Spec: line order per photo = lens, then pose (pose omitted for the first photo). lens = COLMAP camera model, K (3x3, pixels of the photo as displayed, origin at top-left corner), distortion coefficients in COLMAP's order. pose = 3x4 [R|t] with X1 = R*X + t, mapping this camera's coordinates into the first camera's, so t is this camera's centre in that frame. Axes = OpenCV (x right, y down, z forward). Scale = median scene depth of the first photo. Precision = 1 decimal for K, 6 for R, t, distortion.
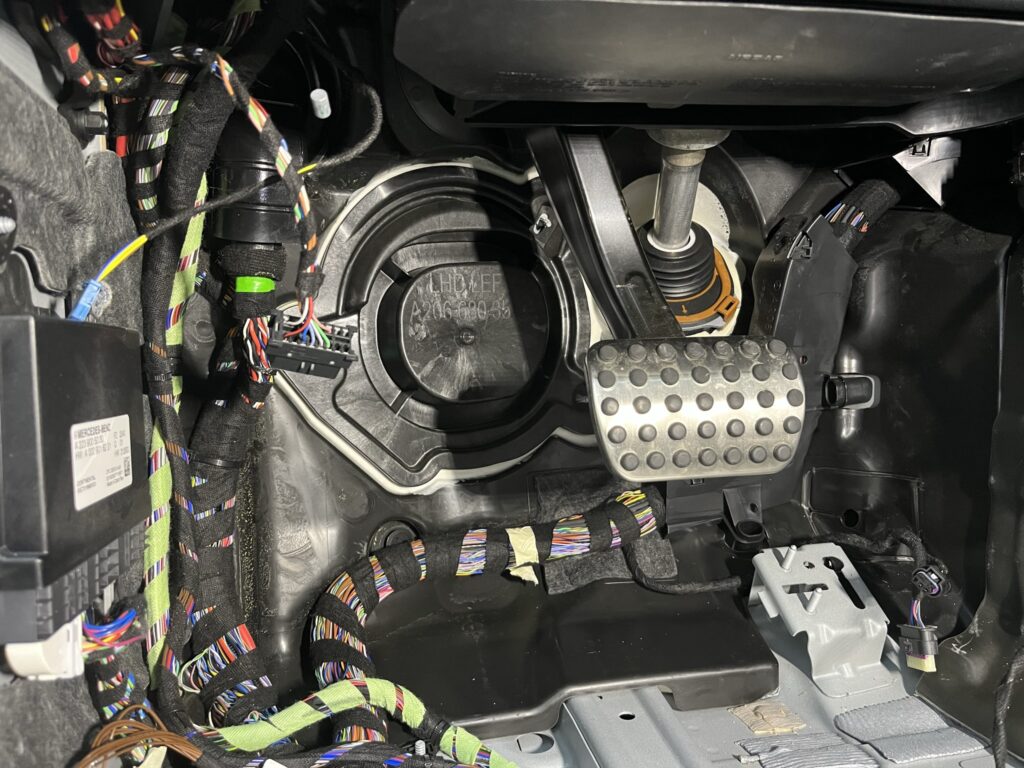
lens RADIAL K [[763.6, 0, 512.0], [0, 763.6, 384.0], [0, 0, 1]] dist [0.051412, -0.094248]
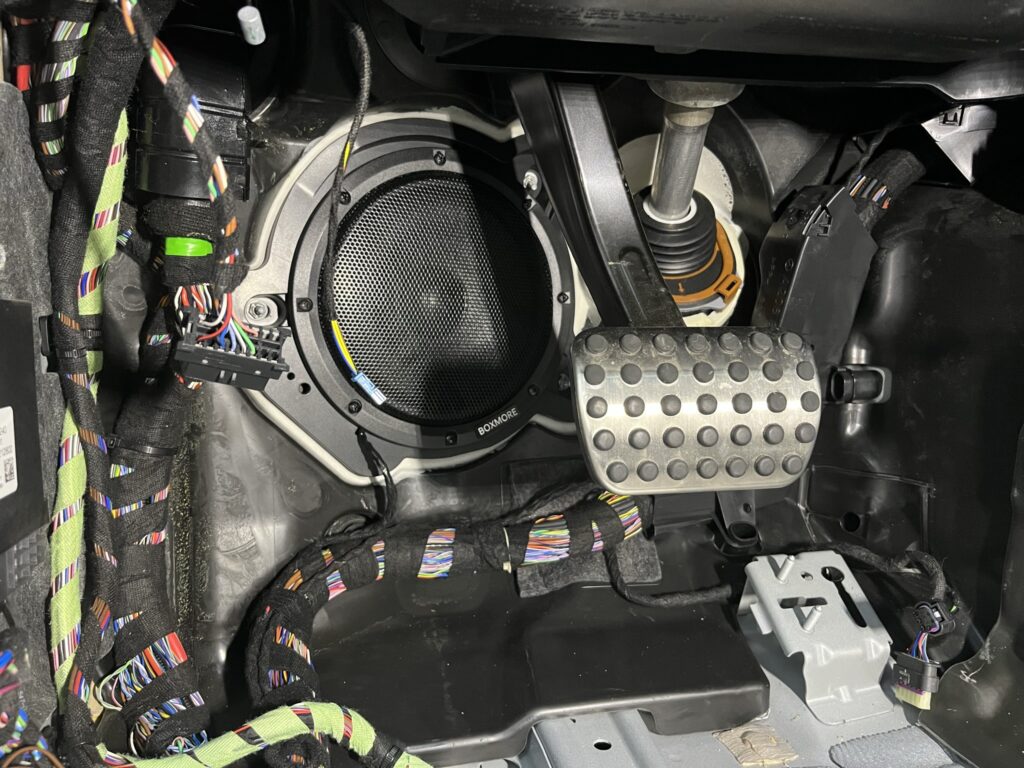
lens RADIAL K [[763.6, 0, 512.0], [0, 763.6, 384.0], [0, 0, 1]] dist [0.051412, -0.094248]
pose [[0.999267, 0.029368, 0.024553, 0.009218], [-0.030569, 0.998278, 0.050070, -0.028750], [-0.023040, -0.050784, 0.998444, 0.119773]]
